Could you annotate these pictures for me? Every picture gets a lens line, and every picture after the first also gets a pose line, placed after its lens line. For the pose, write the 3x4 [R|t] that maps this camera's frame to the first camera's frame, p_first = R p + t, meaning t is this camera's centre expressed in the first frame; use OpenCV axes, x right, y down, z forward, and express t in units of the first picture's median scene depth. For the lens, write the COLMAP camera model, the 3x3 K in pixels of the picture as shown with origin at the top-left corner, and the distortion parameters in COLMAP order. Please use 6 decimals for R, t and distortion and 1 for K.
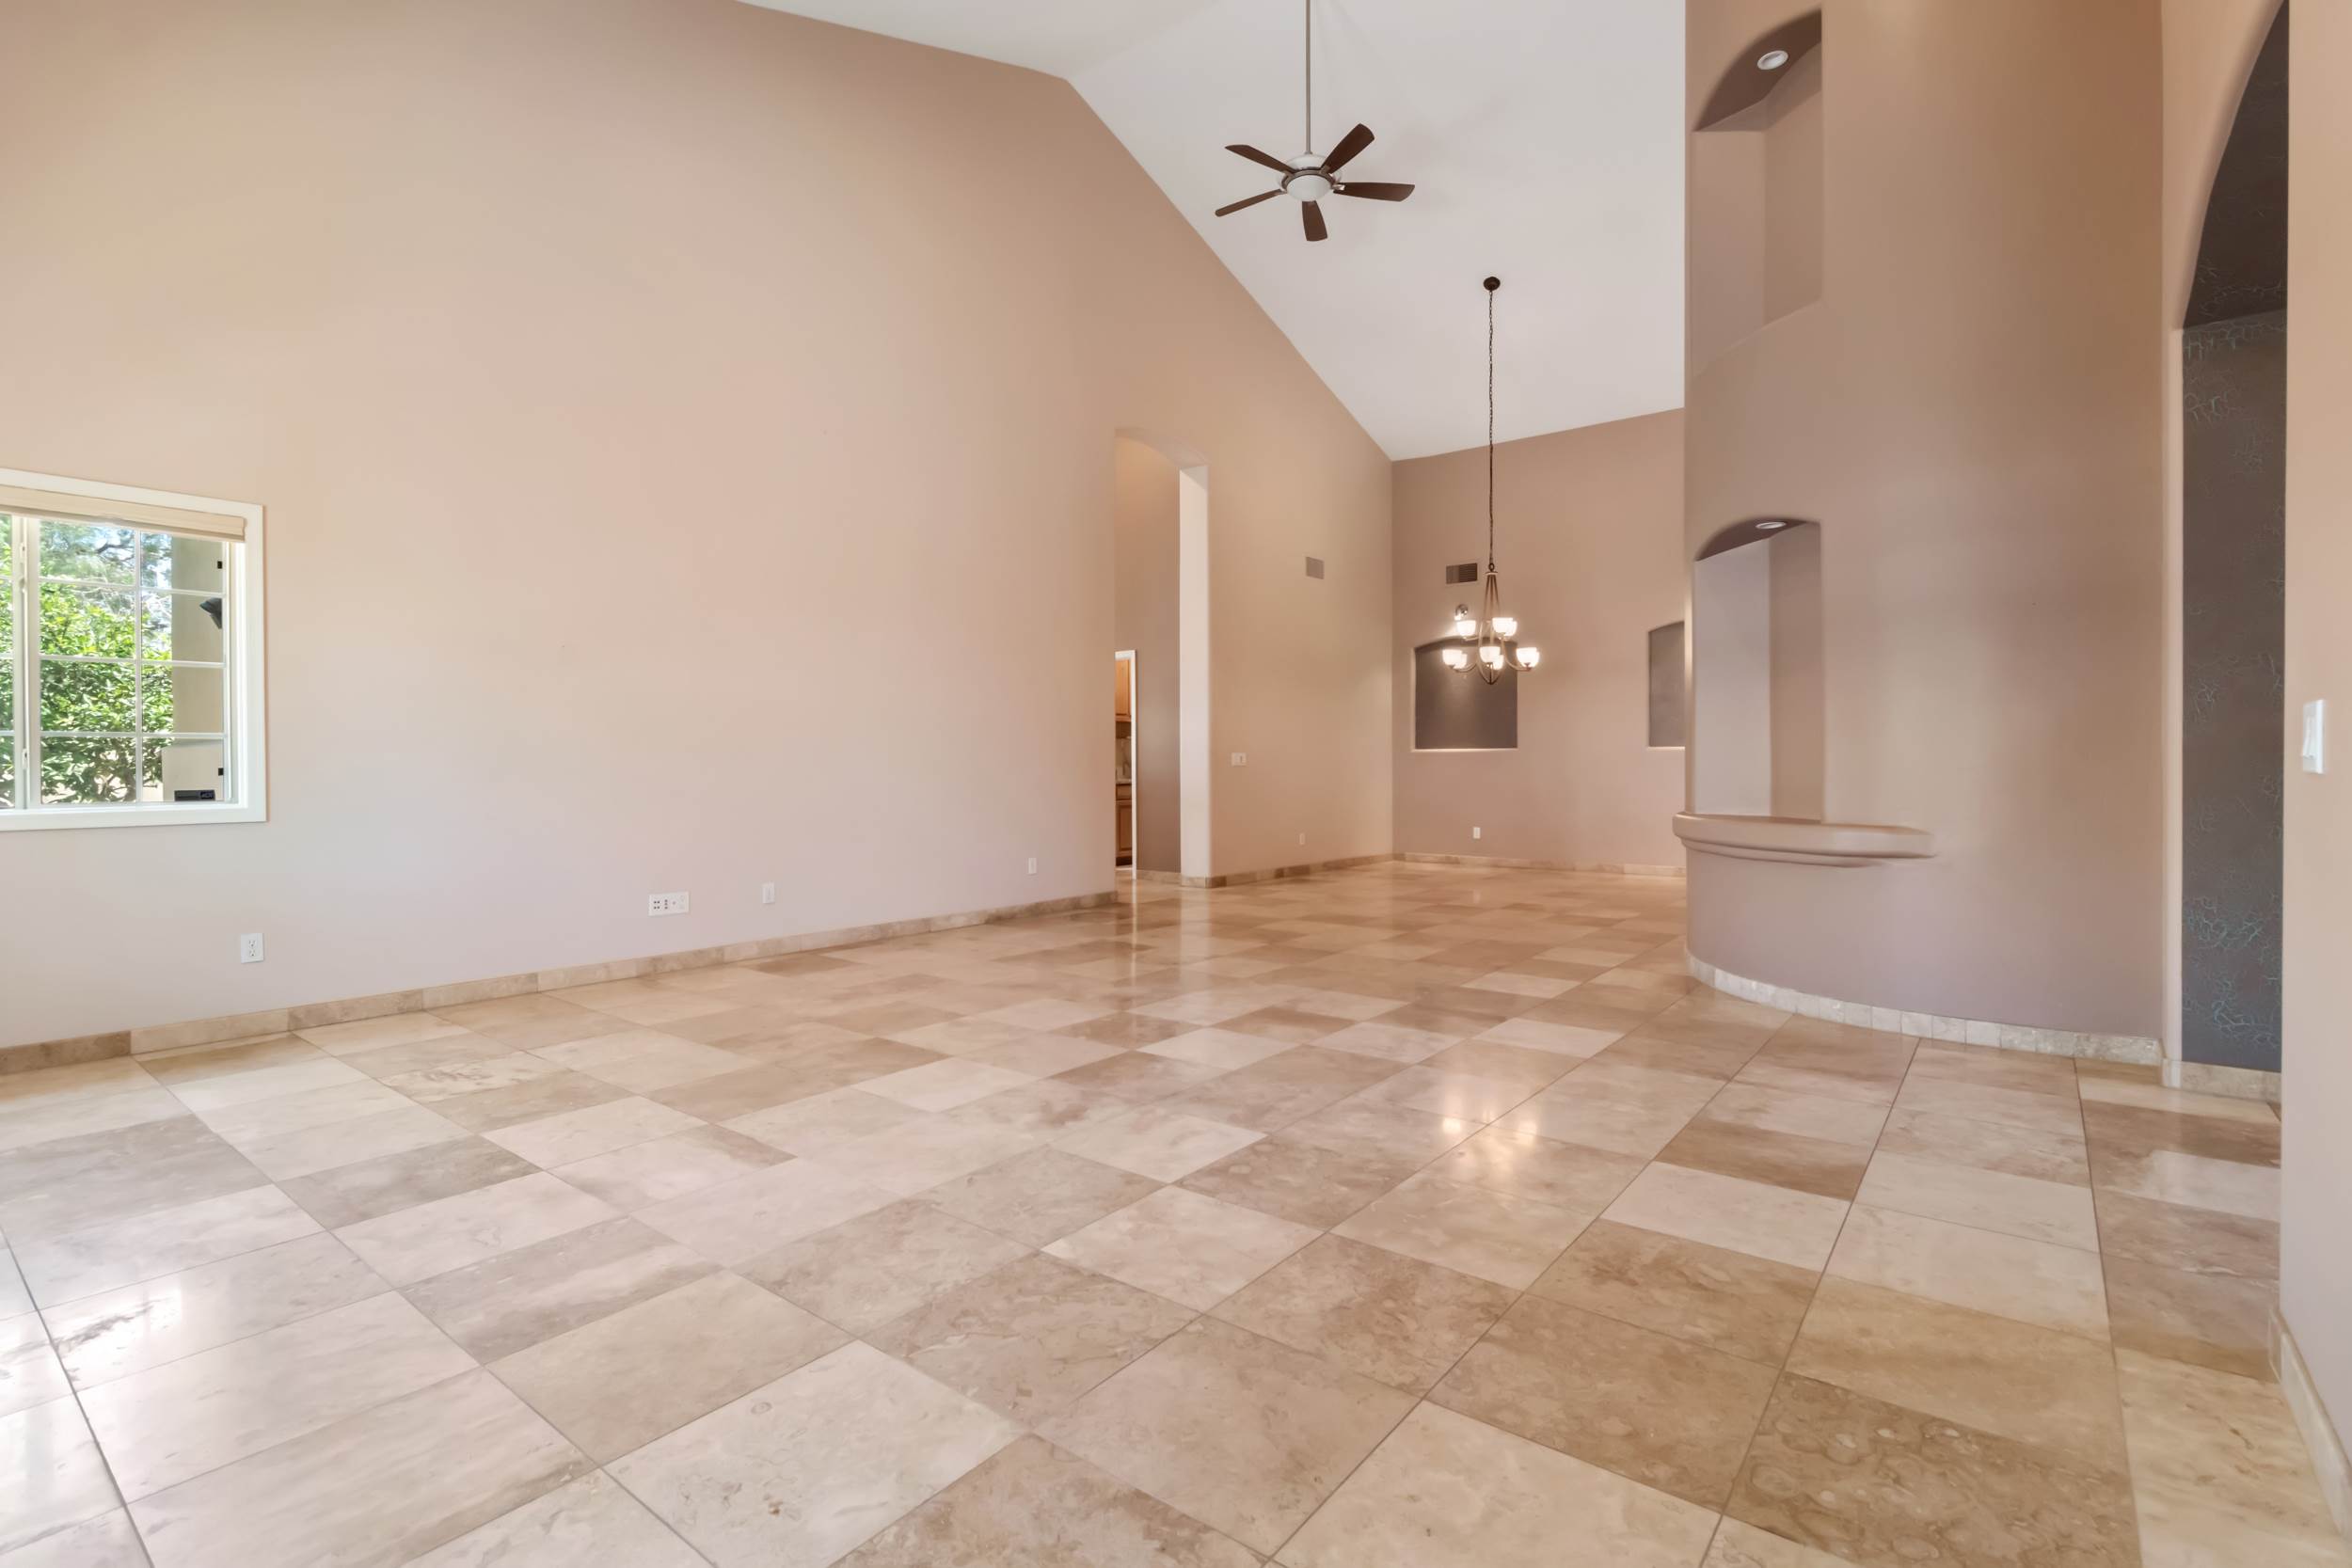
lens RADIAL K [[1090.4, 0, 1199.5], [0, 1090.4, 775.3], [0, 0, 1]] dist [0.002694, 0.001035]
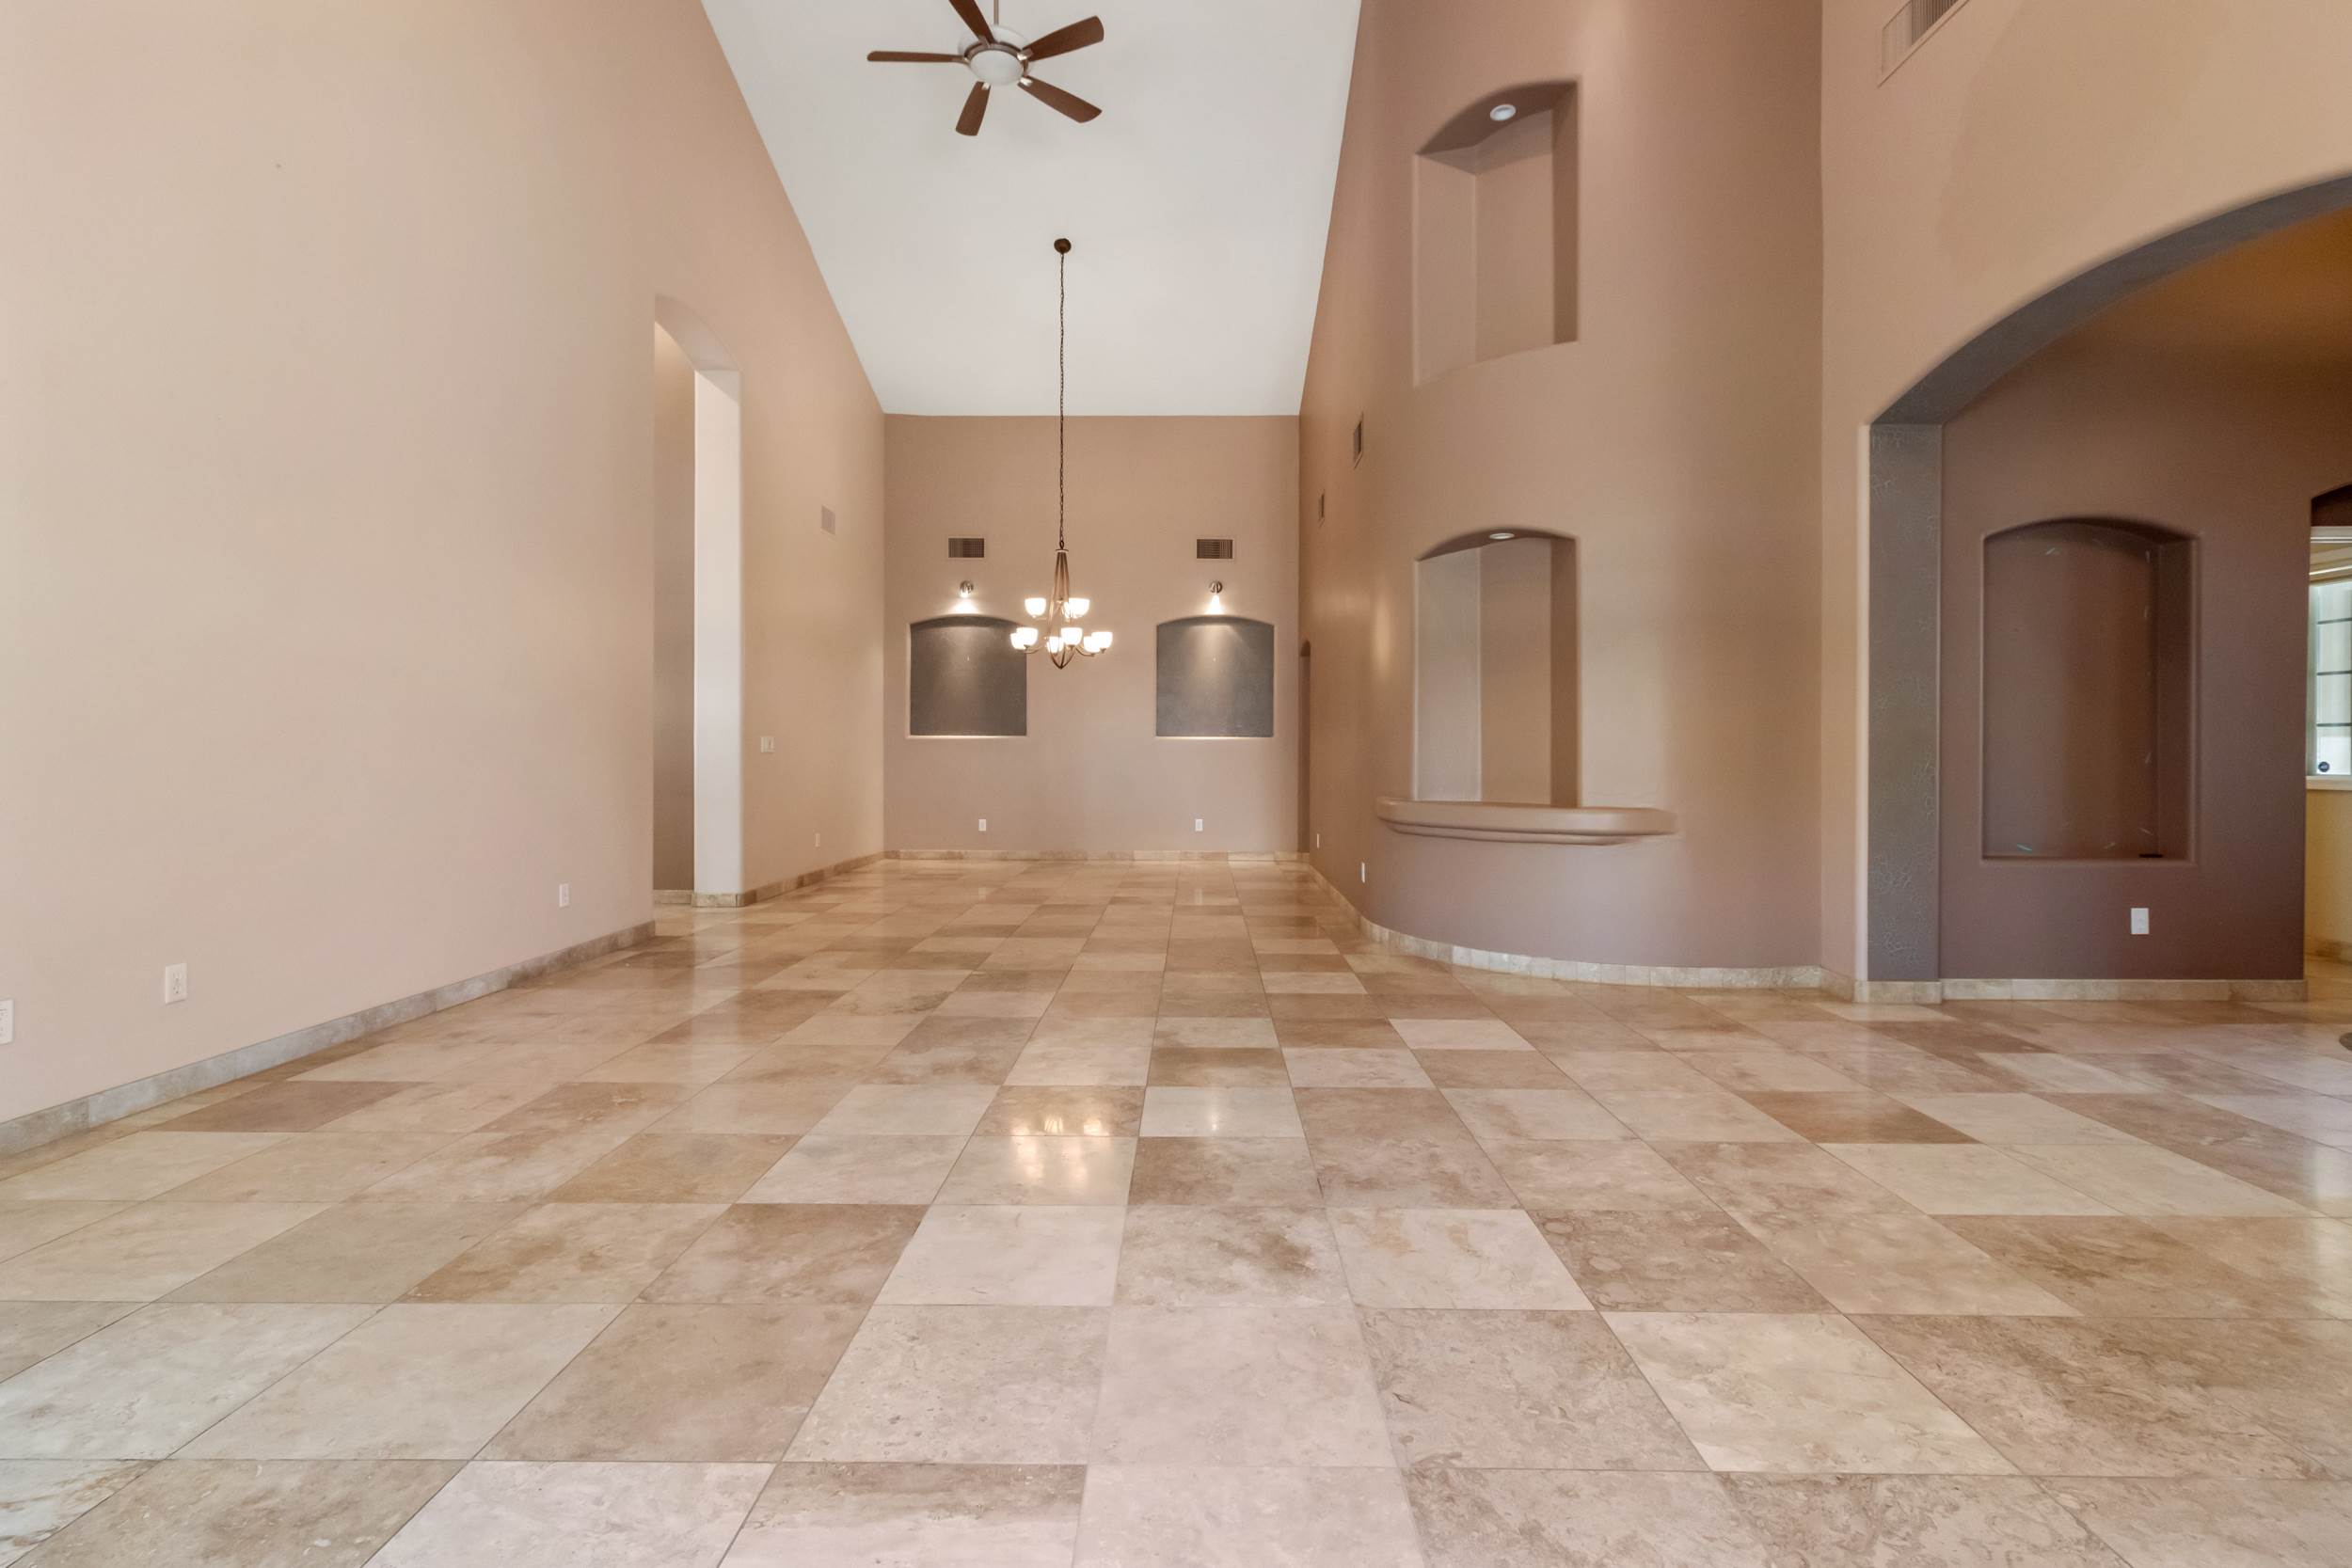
lens RADIAL K [[1090.4, 0, 1189.3], [0, 1090.4, 765.0], [0, 0, 1]] dist [0.002694, 0.001035]
pose [[0.795990, -0.001061, 0.605309, -0.554128], [0.000306, 0.999999, 0.001351, -0.001375], [-0.605310, -0.000890, 0.795990, 0.450041]]
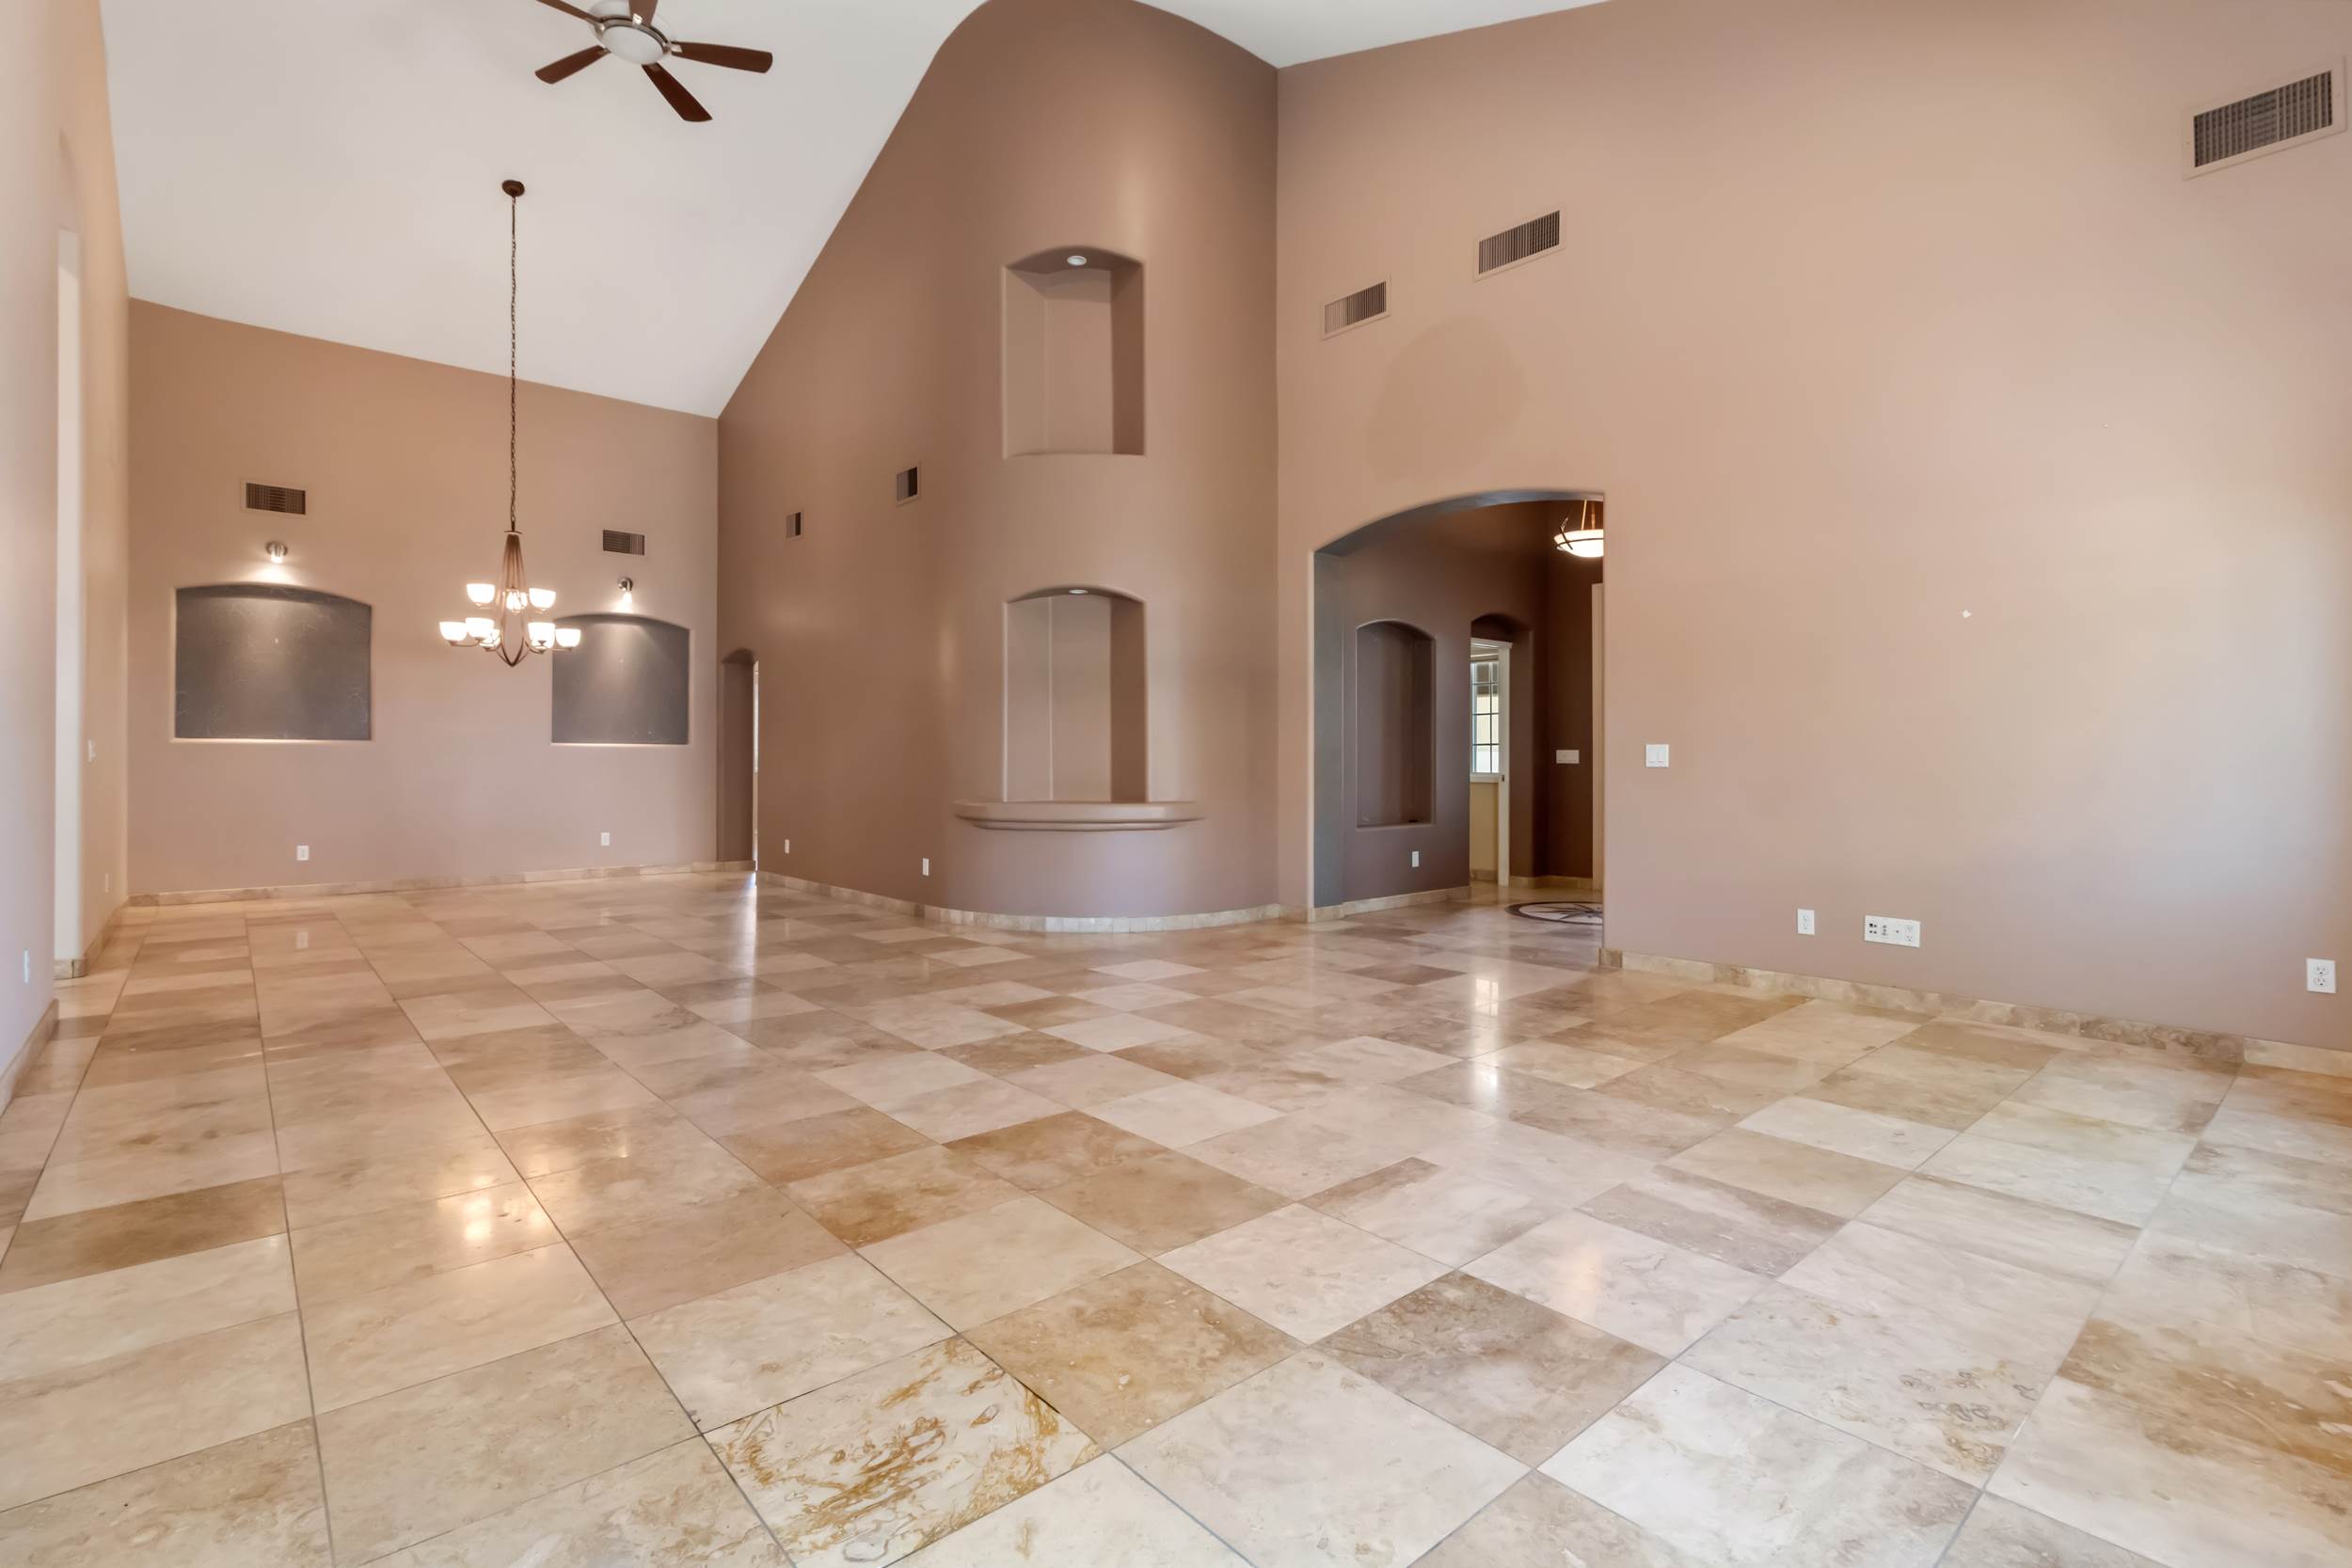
lens RADIAL K [[1090.4, 0, 1189.9], [0, 1090.4, 763.3], [0, 0, 1]] dist [0.002694, 0.001035]
pose [[0.184834, 0.002143, 0.982768, -1.164939], [0.006923, 0.999970, -0.003482, -0.005293], [-0.982745, 0.007447, 0.184813, 0.853886]]
